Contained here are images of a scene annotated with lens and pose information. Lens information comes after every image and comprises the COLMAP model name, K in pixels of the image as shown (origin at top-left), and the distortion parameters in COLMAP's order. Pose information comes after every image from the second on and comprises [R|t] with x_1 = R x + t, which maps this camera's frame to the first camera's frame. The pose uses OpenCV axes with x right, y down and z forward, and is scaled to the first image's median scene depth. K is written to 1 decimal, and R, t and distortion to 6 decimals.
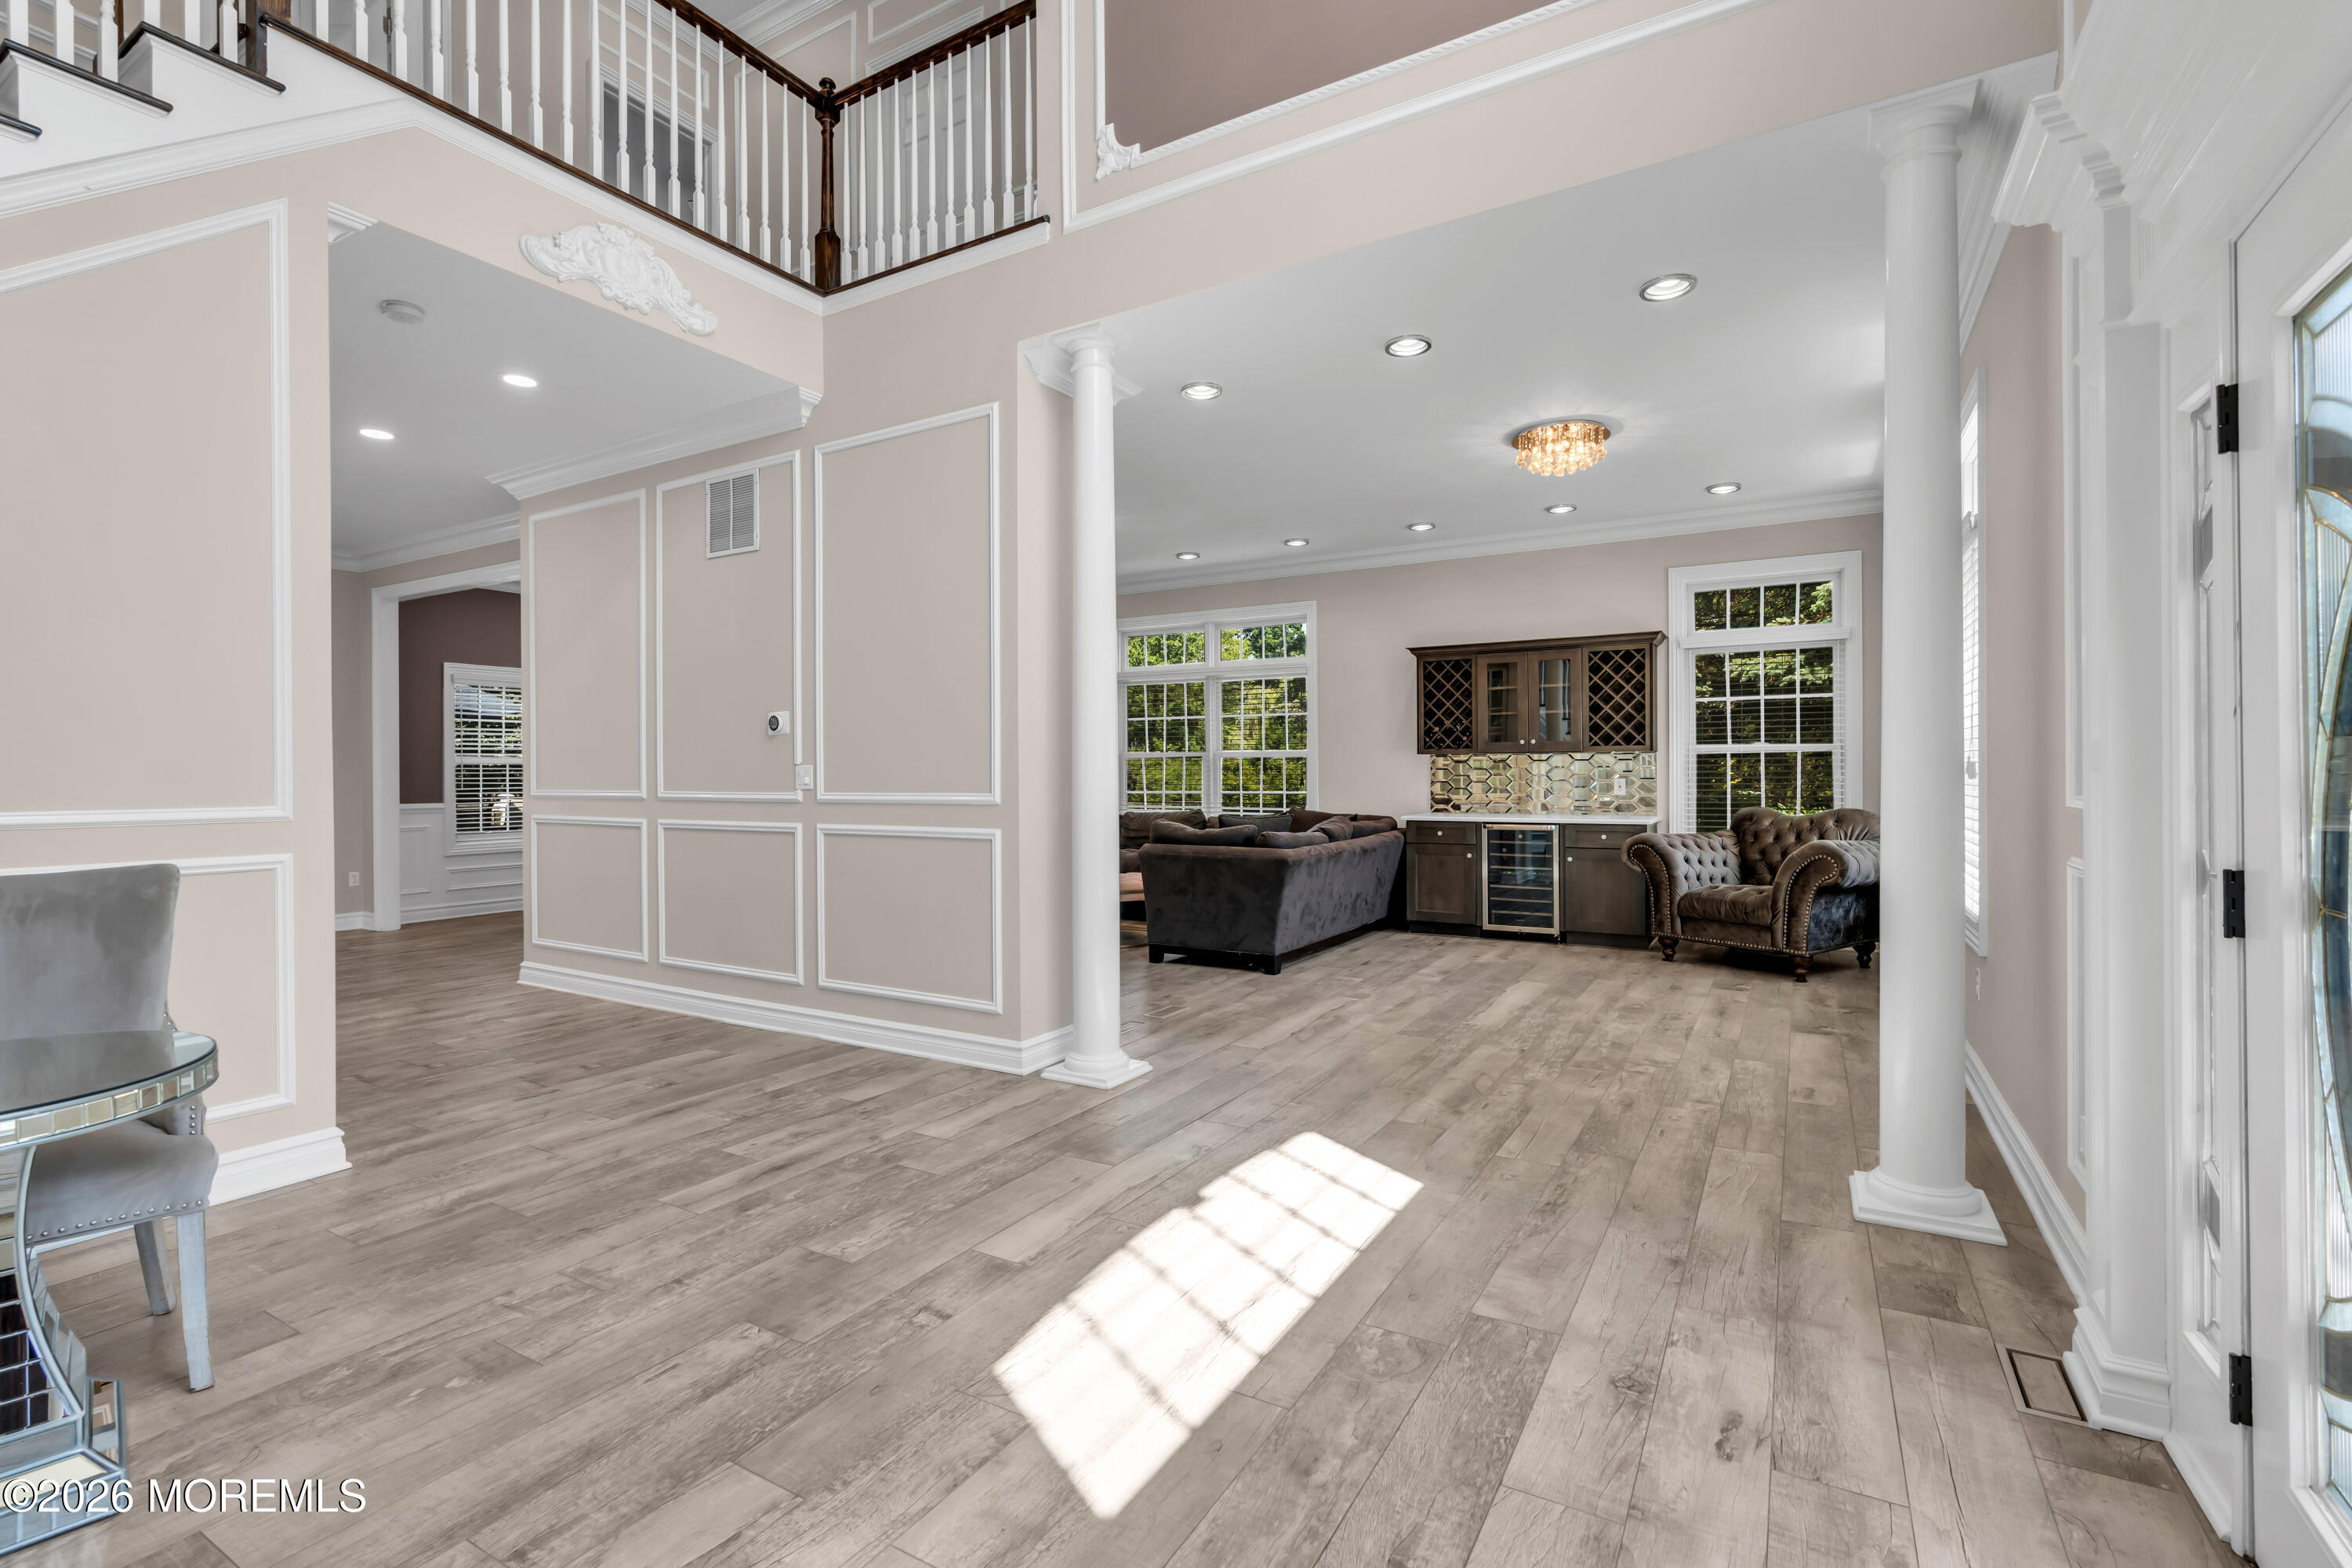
lens RADIAL K [[1061.7, 0, 1178.9], [0, 1061.7, 774.8], [0, 0, 1]] dist [-0.008070, 0.001909]
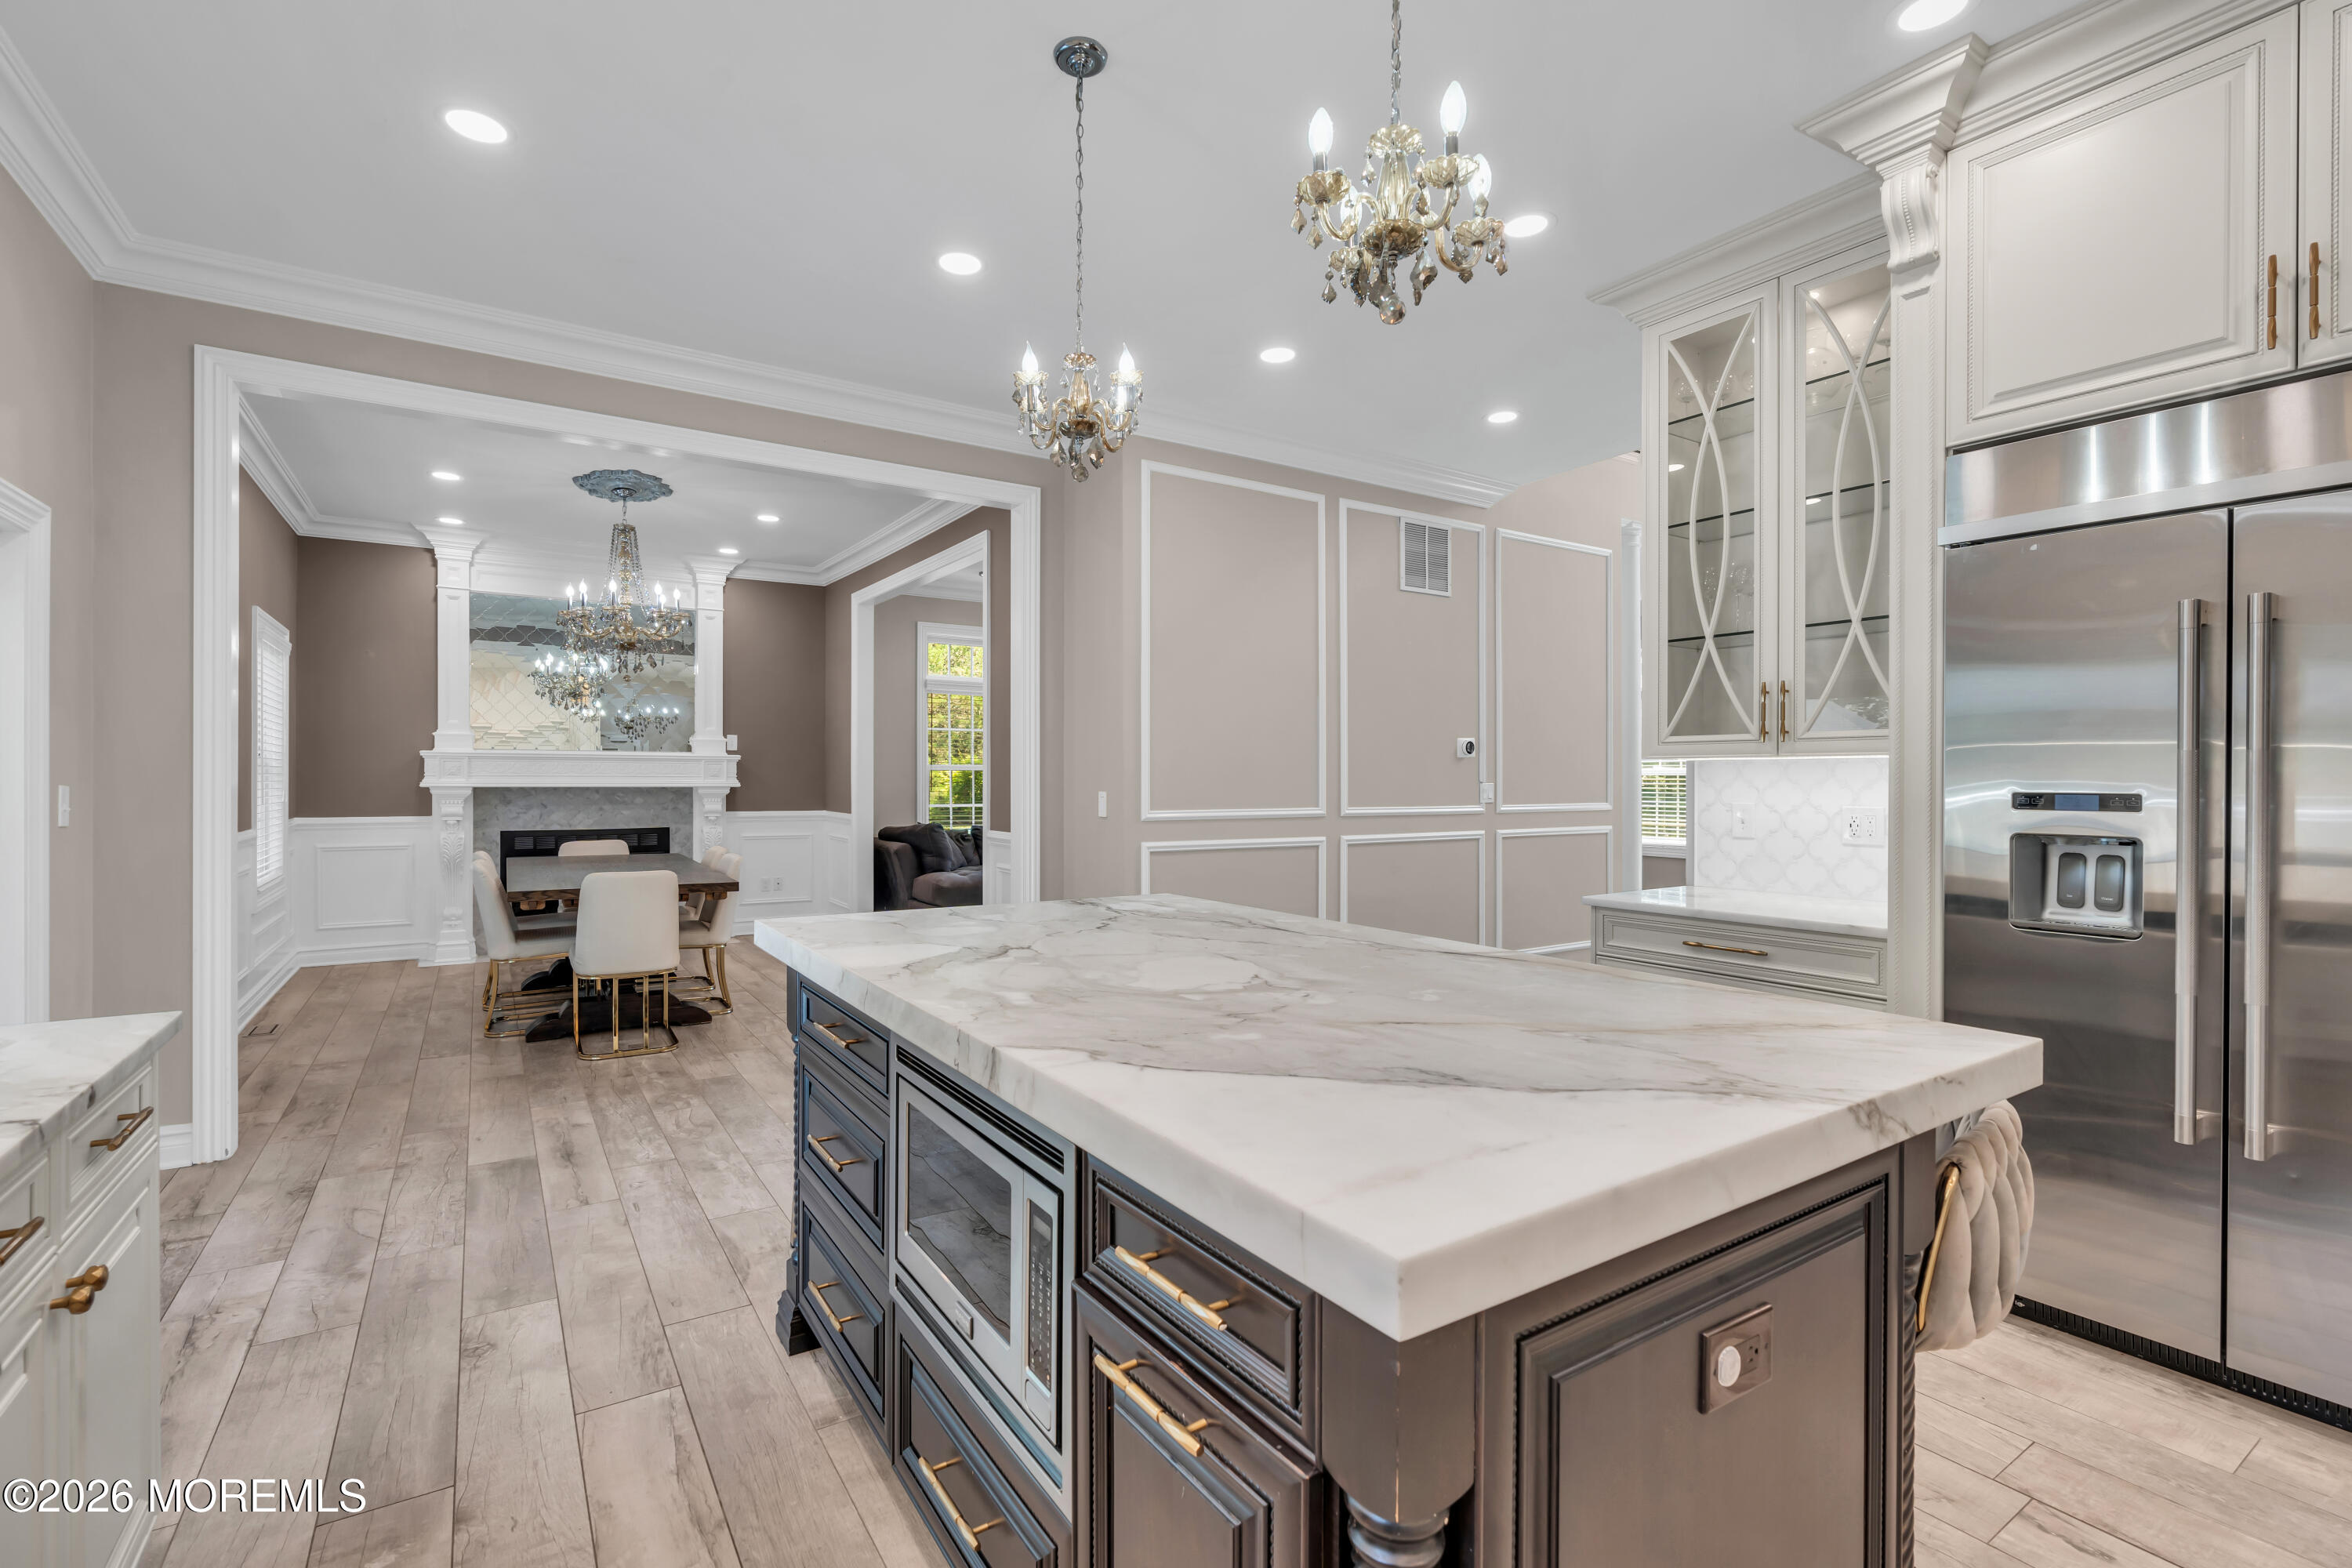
lens RADIAL K [[1061.7, 0, 1172.4], [0, 1061.7, 783.7], [0, 0, 1]] dist [-0.008070, 0.001909]
pose [[0.445313, 0.002404, 0.895372, -1.947911], [-0.003491, 0.999993, -0.000948, -0.007591], [-0.895368, -0.002704, 0.445318, 0.940072]]
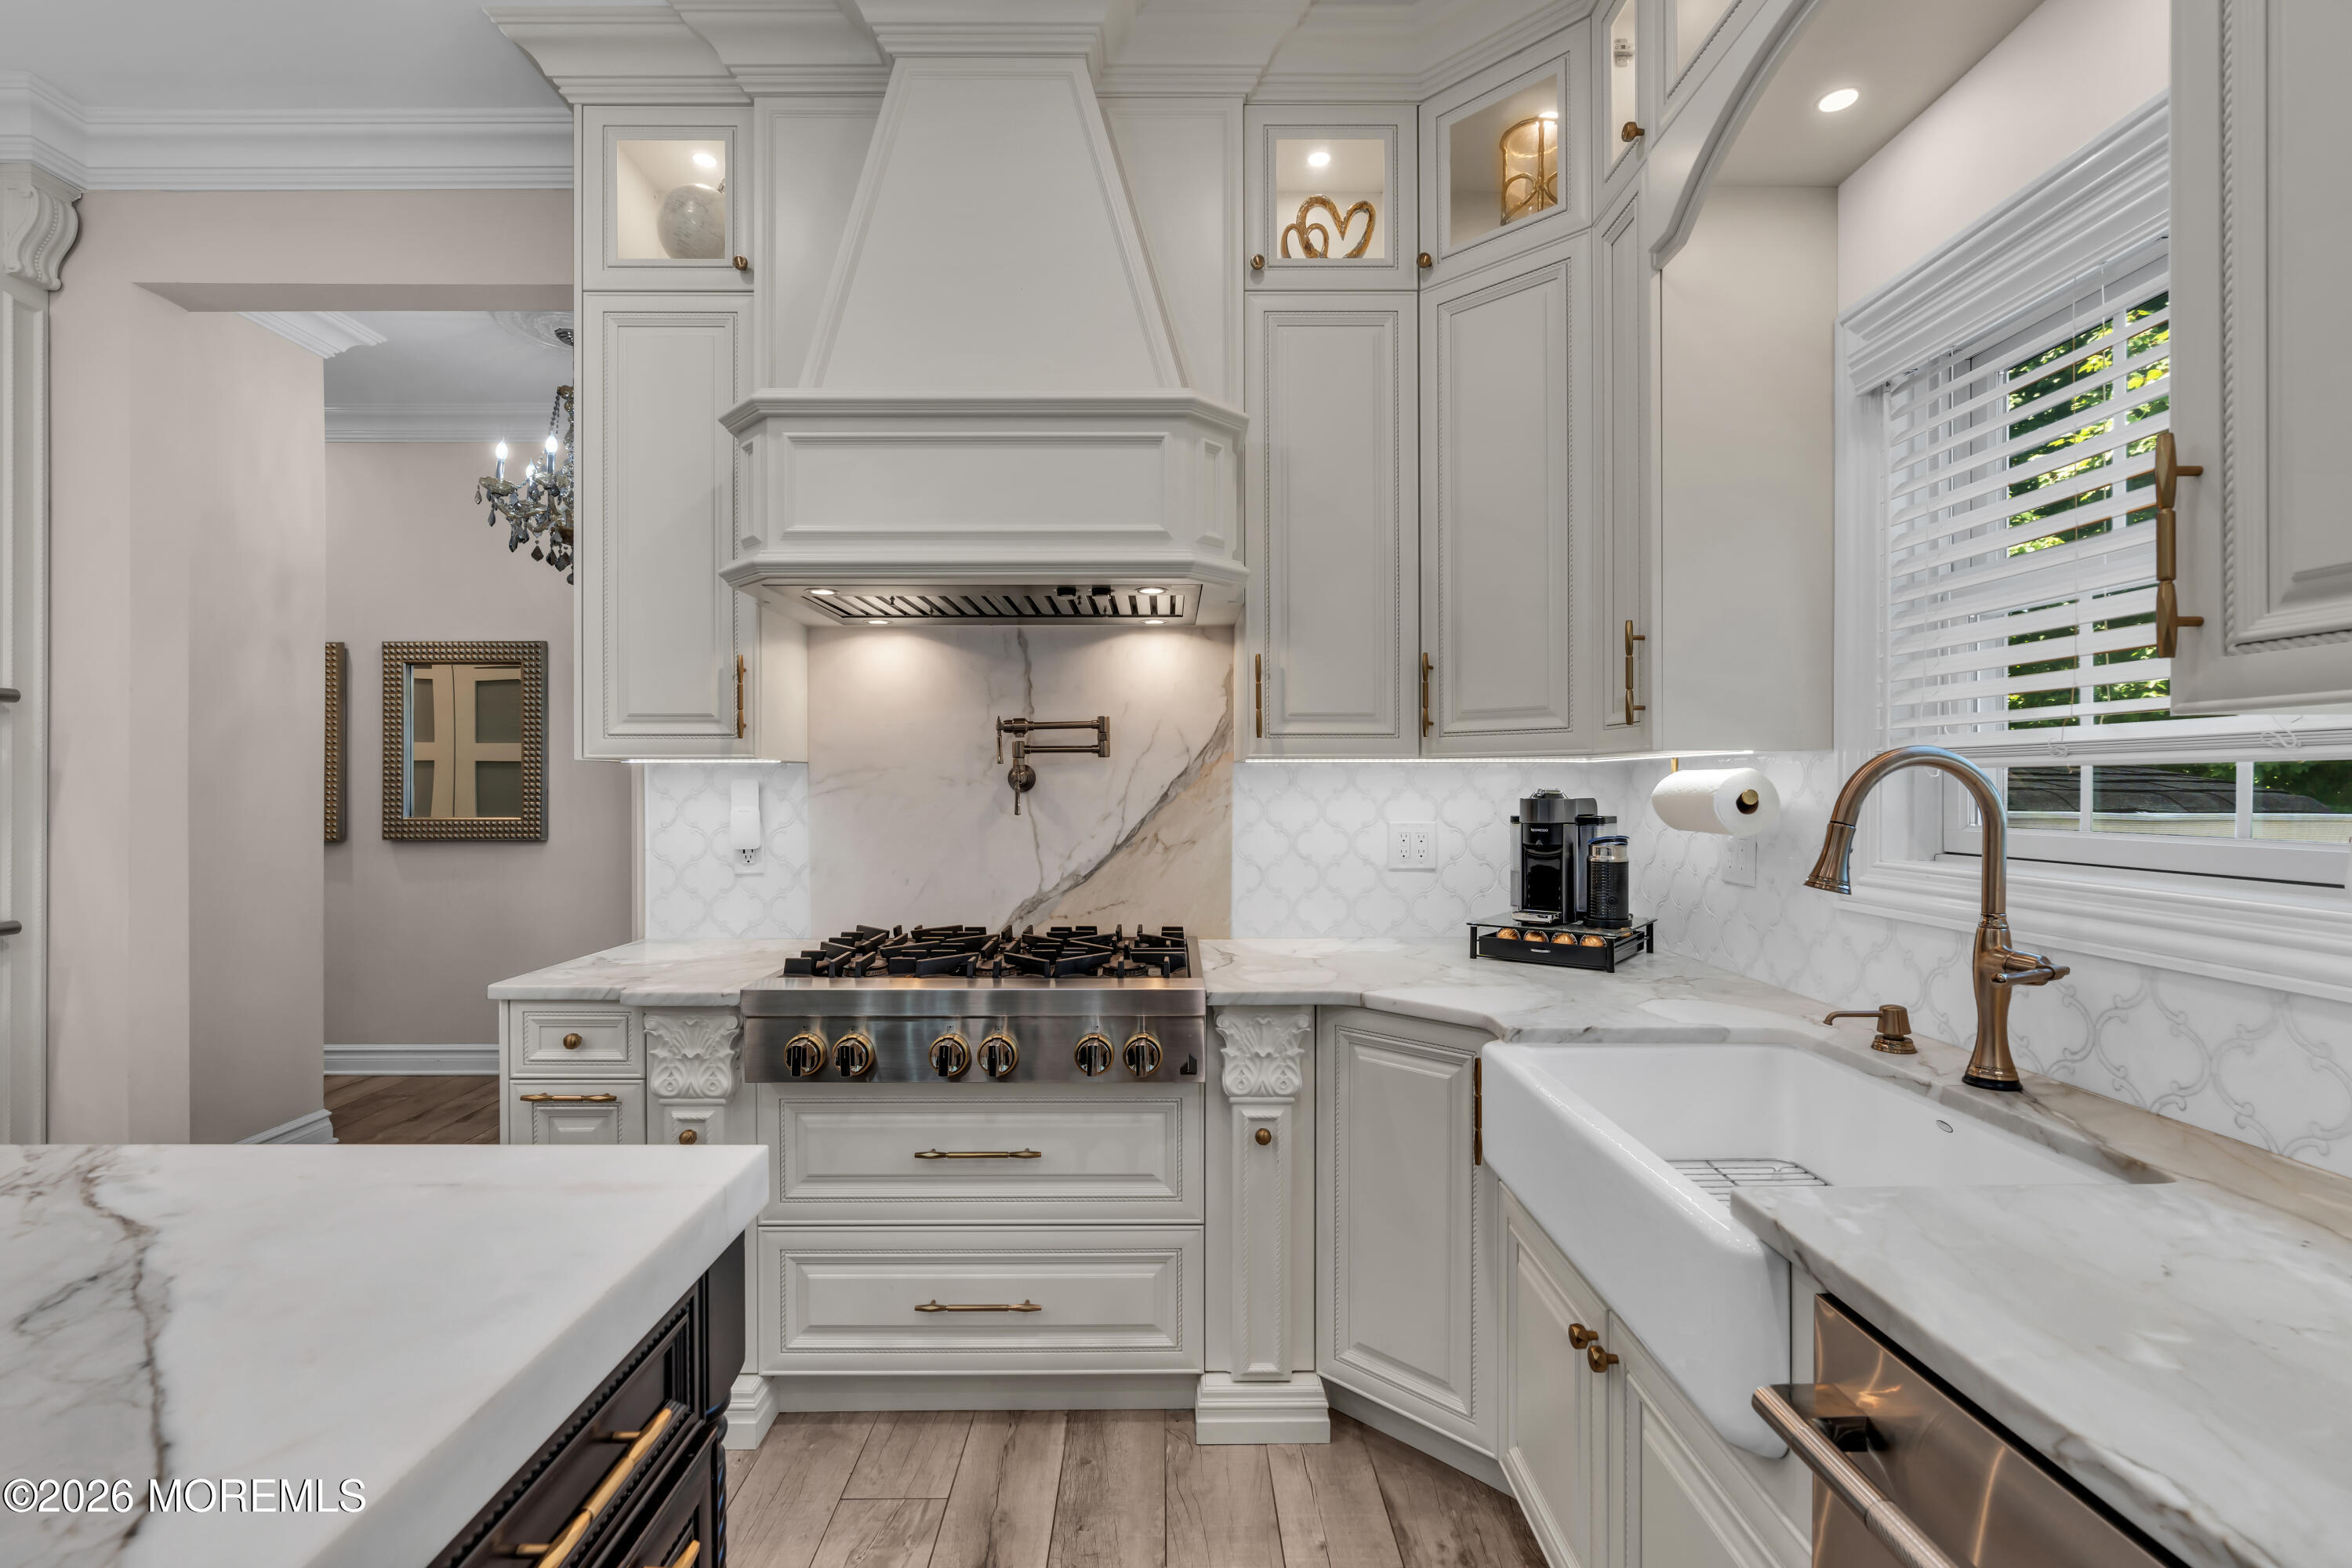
lens RADIAL K [[1061.7, 0, 1176.7], [0, 1061.7, 783.9], [0, 0, 1]] dist [-0.008070, 0.001909]
pose [[-0.857342, 0.005027, -0.514723, -1.710226], [0.004457, 0.999987, 0.002343, -0.013996], [0.514728, -0.000285, -0.857354, 1.271737]]
